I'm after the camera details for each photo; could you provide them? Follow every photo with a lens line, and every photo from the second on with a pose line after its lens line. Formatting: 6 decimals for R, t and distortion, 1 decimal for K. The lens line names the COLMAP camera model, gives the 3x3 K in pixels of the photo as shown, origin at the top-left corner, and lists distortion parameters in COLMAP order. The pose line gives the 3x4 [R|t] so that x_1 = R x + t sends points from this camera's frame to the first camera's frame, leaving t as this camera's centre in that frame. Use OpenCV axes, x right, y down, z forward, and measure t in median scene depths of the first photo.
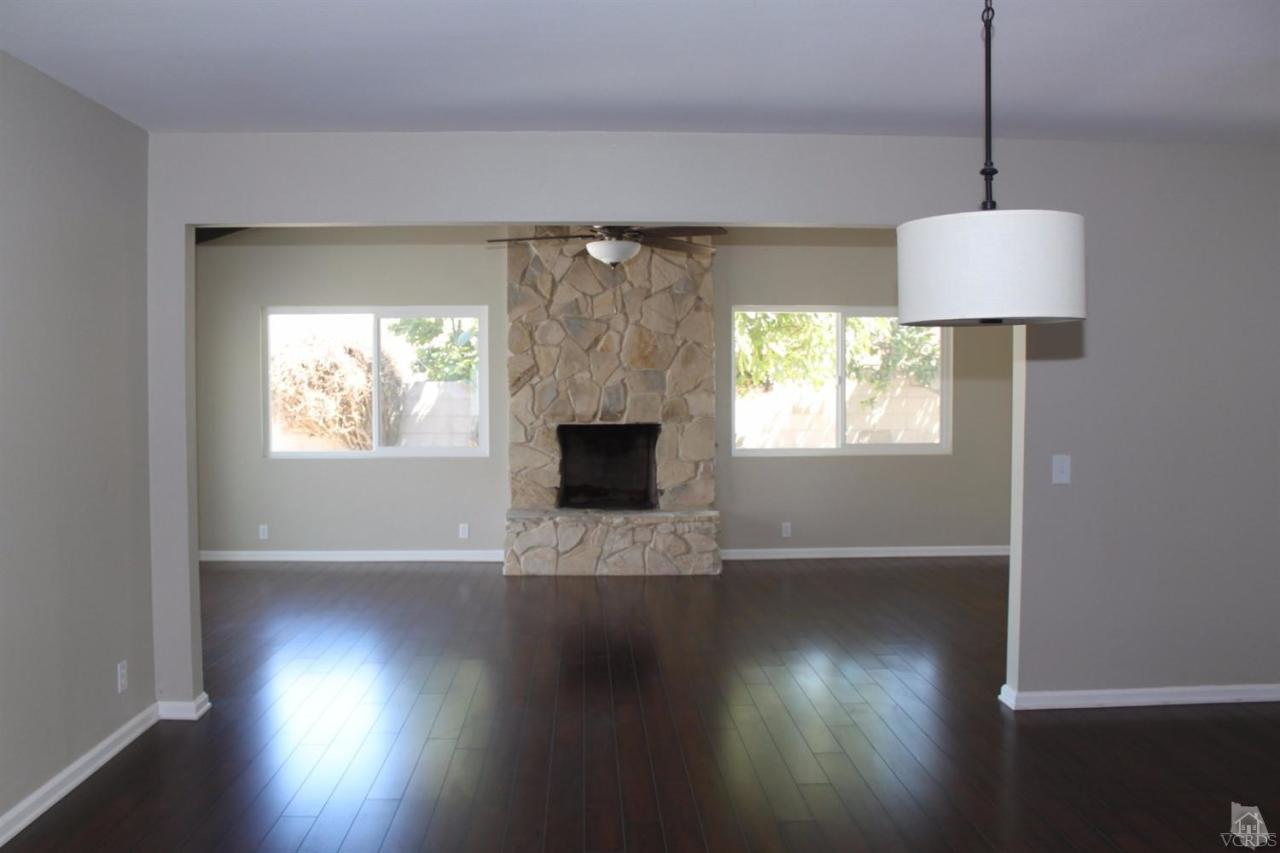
lens RADIAL K [[1081.8, 0, 611.5], [0, 1081.8, 437.0], [0, 0, 1]] dist [-0.145587, 0.107843]
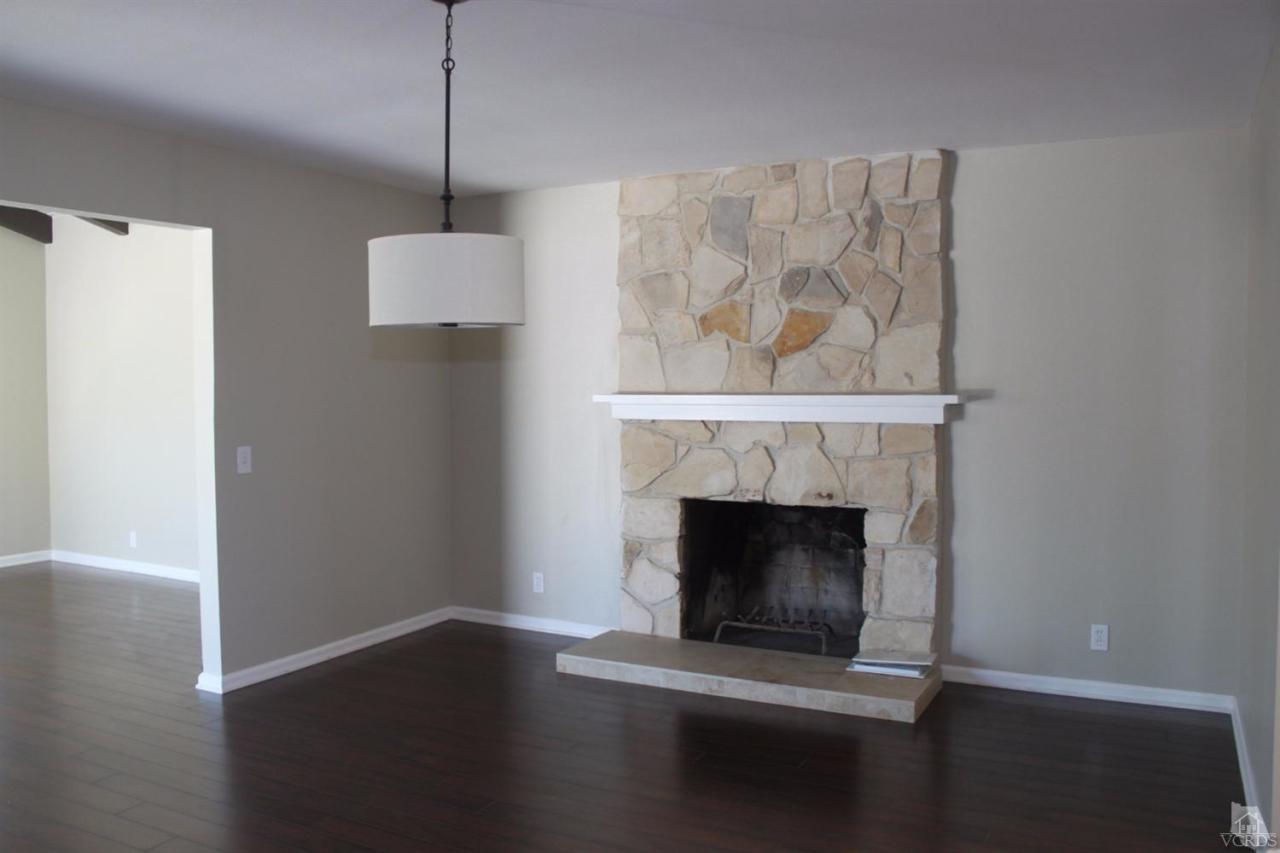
lens RADIAL K [[1081.8, 0, 633.8], [0, 1081.8, 430.3], [0, 0, 1]] dist [-0.145587, 0.107843]
pose [[0.487199, -0.036732, 0.872518, -0.178579], [0.041448, 0.998962, 0.018911, -0.001794], [-0.872307, 0.026951, 0.488215, 0.073693]]
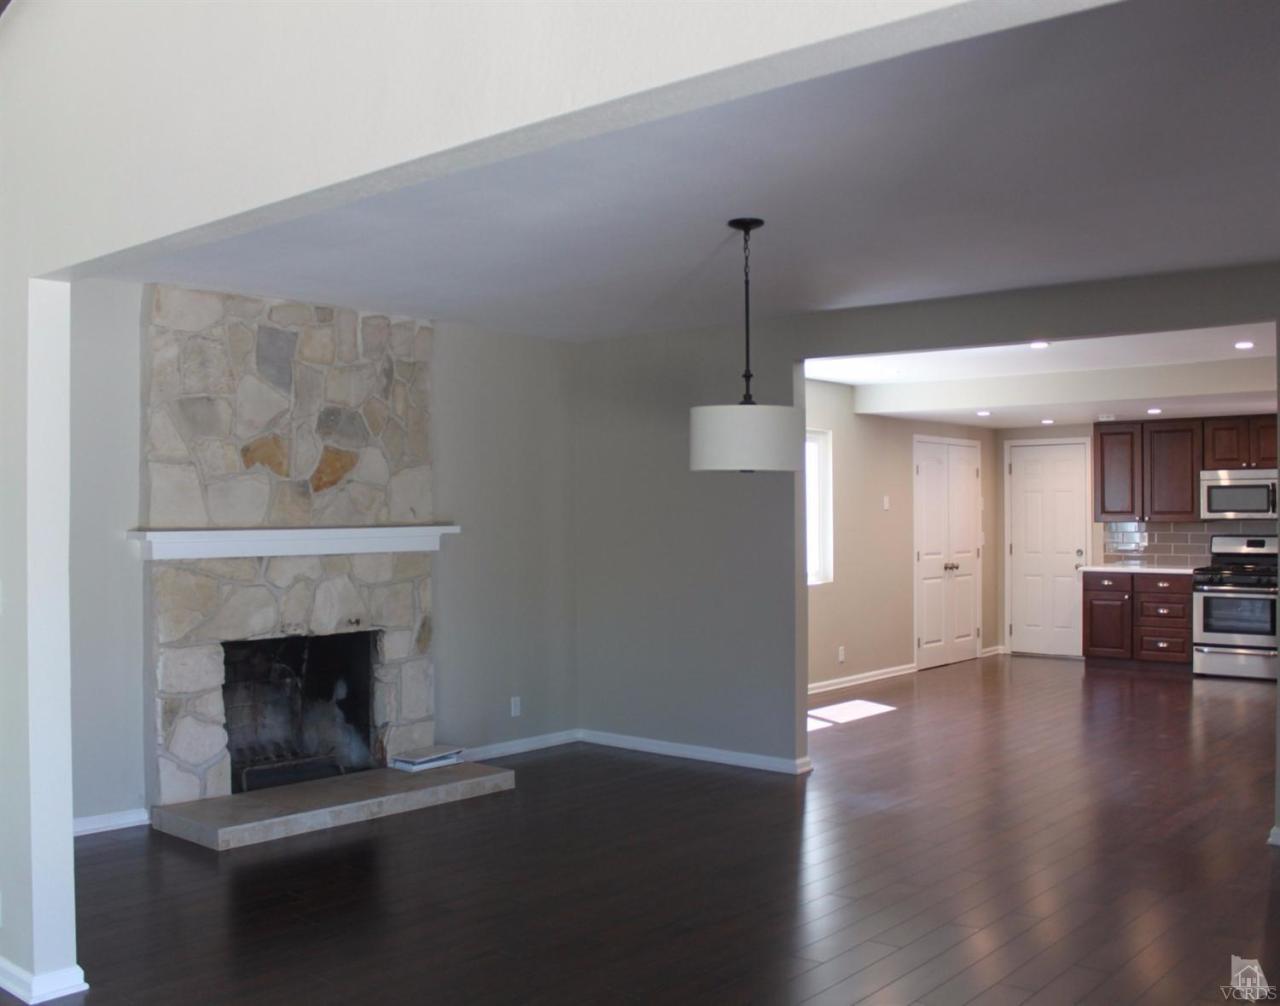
lens RADIAL K [[1286.3, 0, 598.5], [0, 1286.3, 511.7], [0, 0, 1]] dist [-0.100272, 0.000000]
pose [[-0.732461, 0.007628, 0.680767, -0.237176], [0.039635, 0.998719, 0.031455, -0.035652], [-0.679655, 0.050022, -0.731825, 0.773160]]
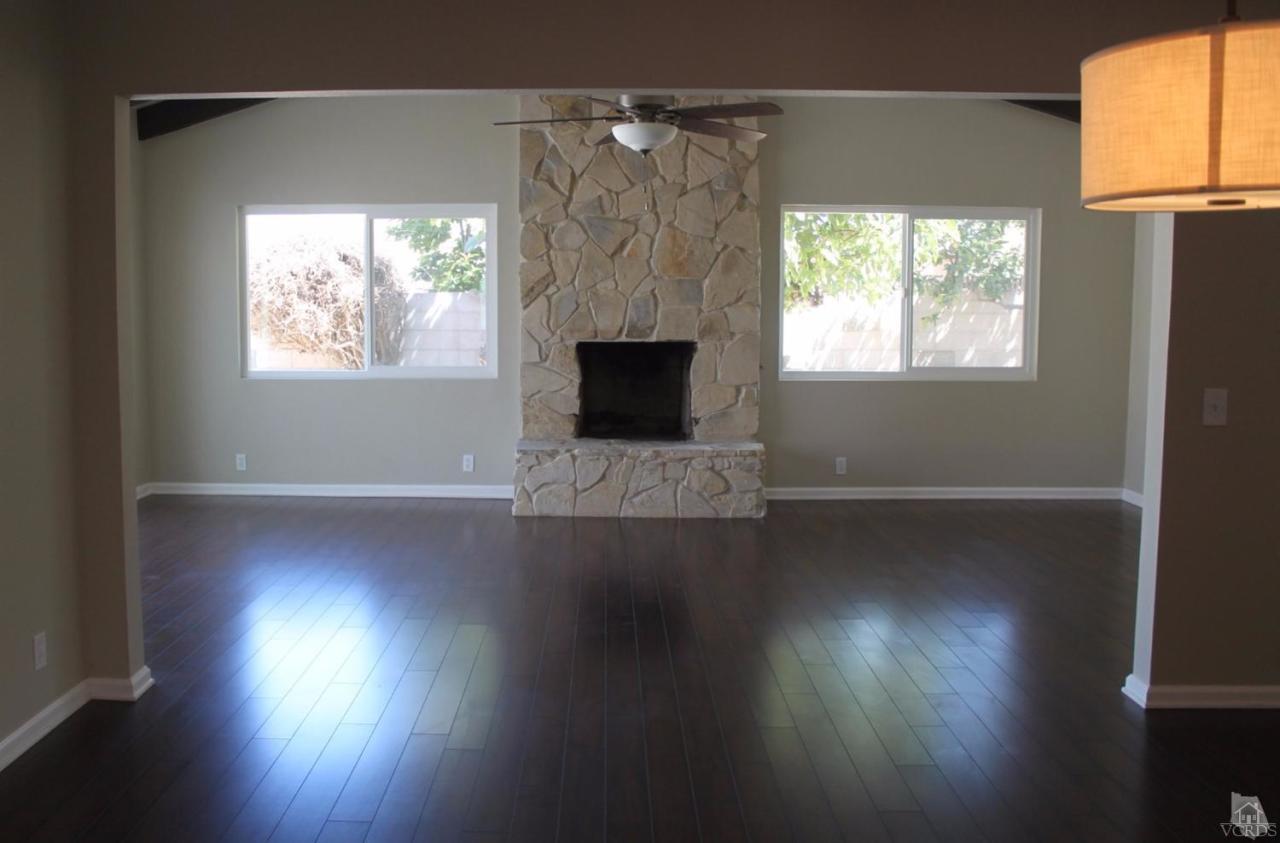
lens RADIAL K [[1139.5, 0, 564.8], [0, 1139.5, 394.7], [0, 0, 1]] dist [-0.127623, 0.040589]
pose [[0.998130, 0.009328, -0.060413, -0.004115], [-0.007096, 0.999288, 0.037045, -0.002852], [0.060716, -0.036547, 0.997486, 0.088852]]
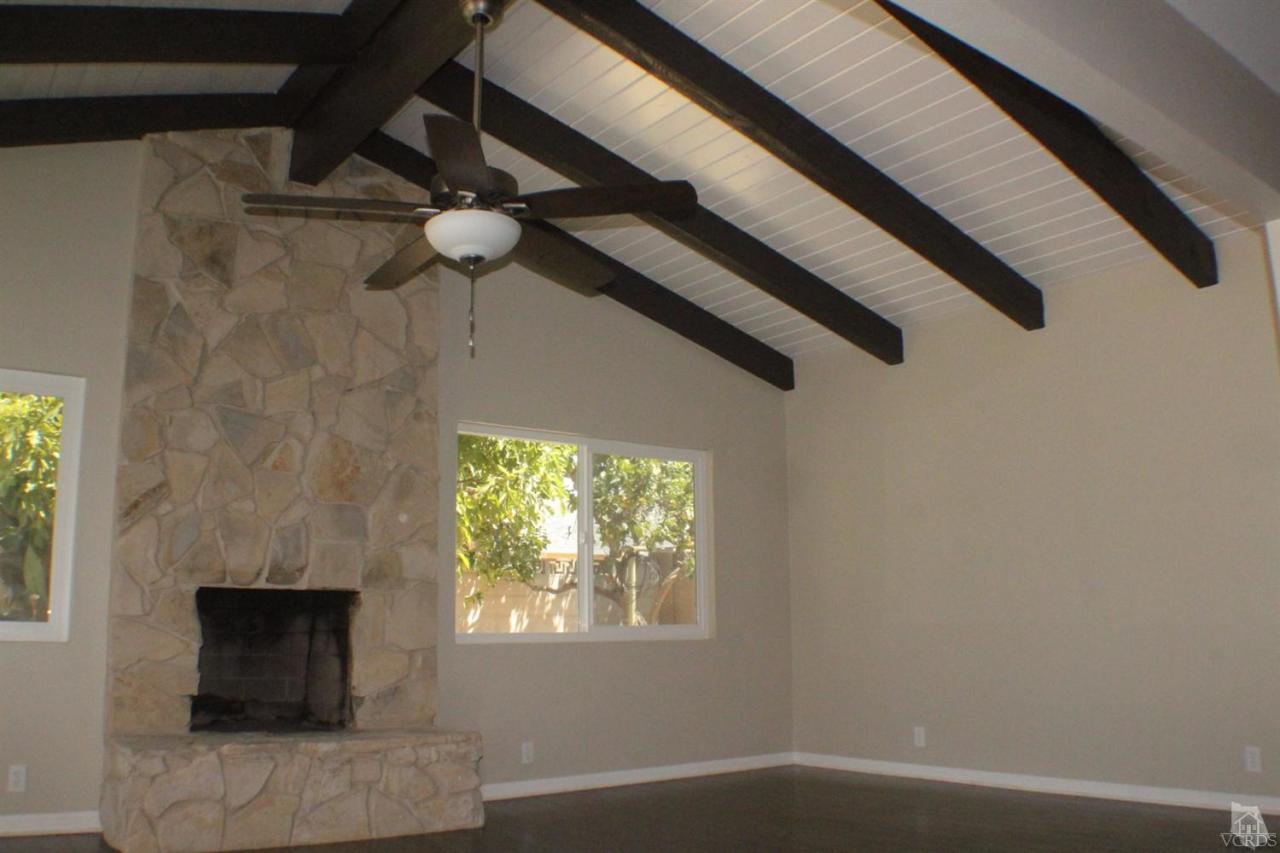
lens RADIAL K [[1083.4, 0, 627.0], [0, 1083.4, 420.3], [0, 0, 1]] dist [-0.204279, 0.071509]
pose [[0.826530, 0.097905, 0.554312, -0.180217], [0.035511, 0.973727, -0.224934, 0.036173], [-0.561771, 0.205599, 0.801338, 0.400071]]
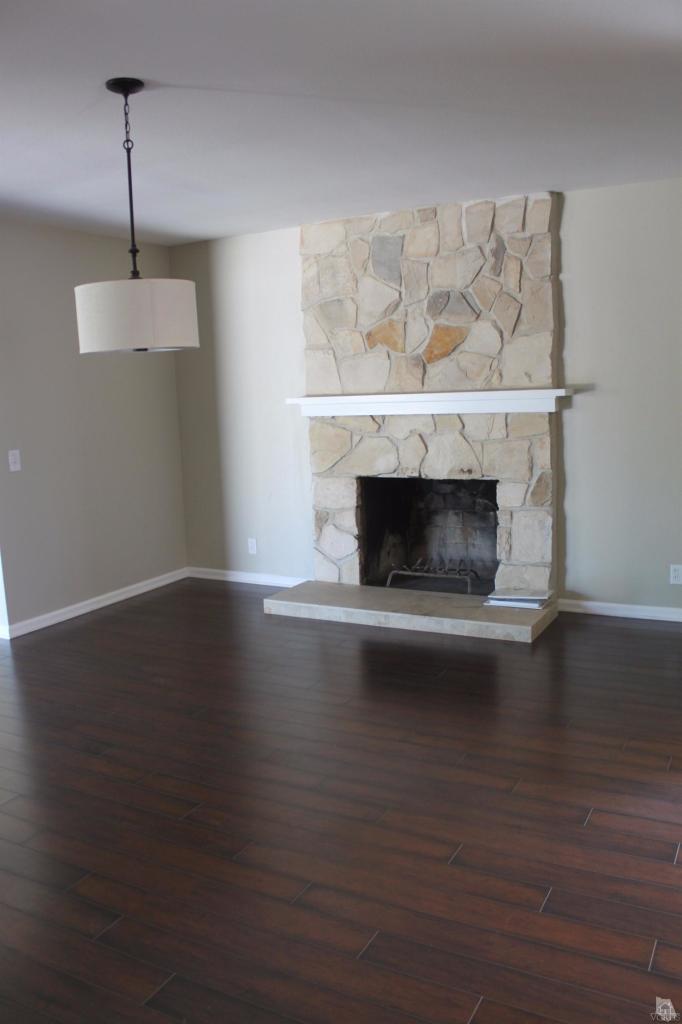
lens RADIAL K [[865.4, 0, 351.7], [0, 865.4, 533.6], [0, 0, 1]] dist [-0.145587, 0.107843]
pose [[0.491624, -0.161765, 0.855650, -0.180516], [0.077064, 0.986821, 0.142285, 0.000574], [-0.867391, -0.004011, 0.497612, 0.036043]]
